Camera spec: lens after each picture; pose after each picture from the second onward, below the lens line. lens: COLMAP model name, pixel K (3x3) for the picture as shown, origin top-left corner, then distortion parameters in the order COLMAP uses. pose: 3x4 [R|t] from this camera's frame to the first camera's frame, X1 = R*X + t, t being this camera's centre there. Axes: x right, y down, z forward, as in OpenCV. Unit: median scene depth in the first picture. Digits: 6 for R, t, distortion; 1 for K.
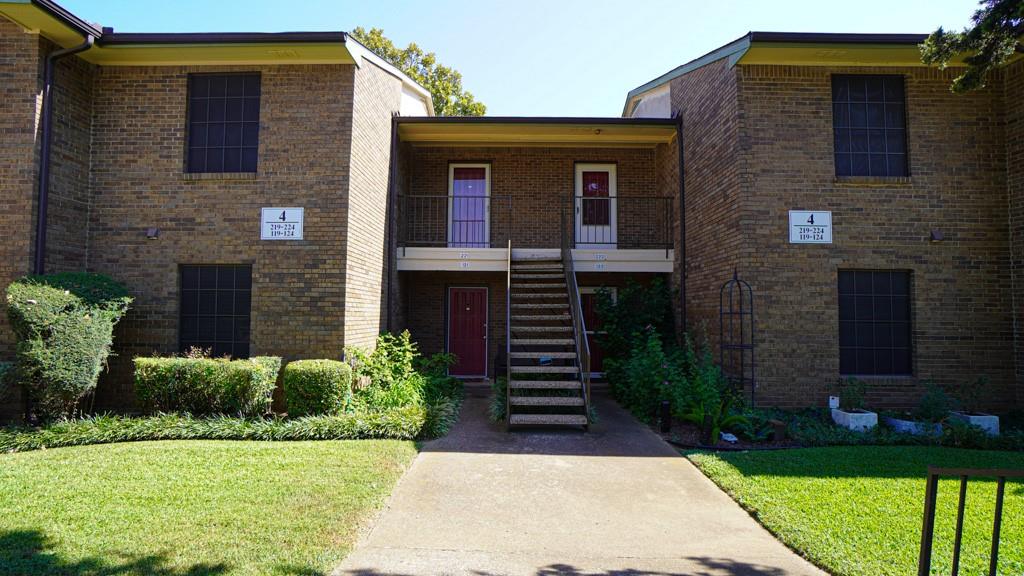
lens RADIAL K [[521.1, 0, 507.1], [0, 521.1, 287.7], [0, 0, 1]] dist [-0.052819, 0.026638]
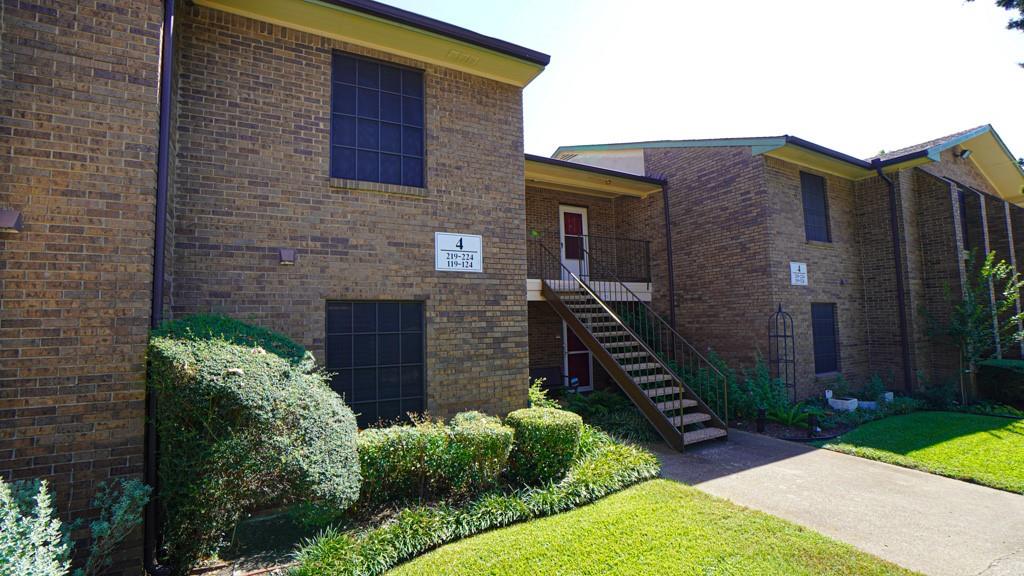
lens RADIAL K [[457.4, 0, 501.7], [0, 457.4, 287.4], [0, 0, 1]] dist [-0.066592, 0.025446]
pose [[0.872293, 0.012688, 0.488820, -0.740404], [0.002376, 0.999542, -0.030184, -0.043782], [-0.488978, 0.027491, 0.871863, 0.309948]]
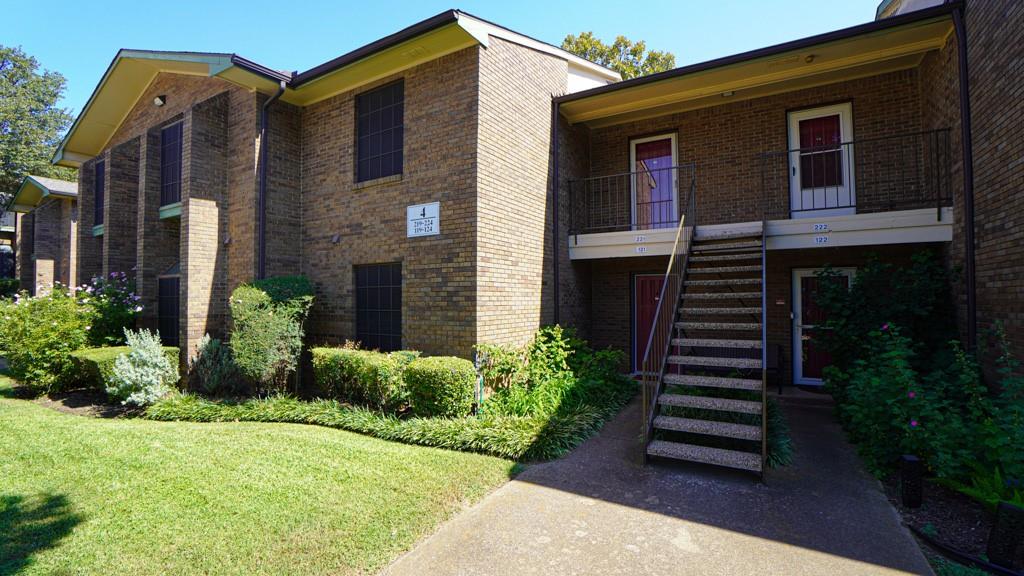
lens RADIAL K [[457.4, 0, 501.7], [0, 457.4, 287.4], [0, 0, 1]] dist [-0.066592, 0.025446]
pose [[0.860302, -0.025429, -0.509151, 0.149624], [0.037116, 0.999229, 0.012809, 0.002395], [0.508433, -0.029917, 0.860582, 0.303540]]
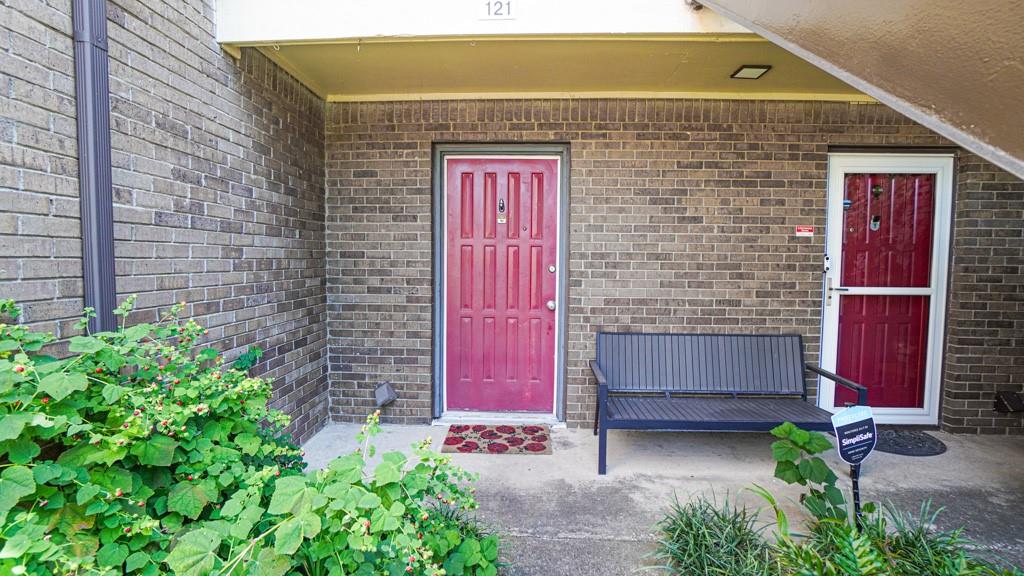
lens RADIAL K [[457.4, 0, 501.7], [0, 457.4, 287.4], [0, 0, 1]] dist [-0.066592, 0.025446]
pose [[0.999603, 0.001148, -0.028156, -0.105913], [0.001902, 0.994144, 0.108049, 0.082066], [0.028115, -0.108060, 0.993747, 1.114939]]
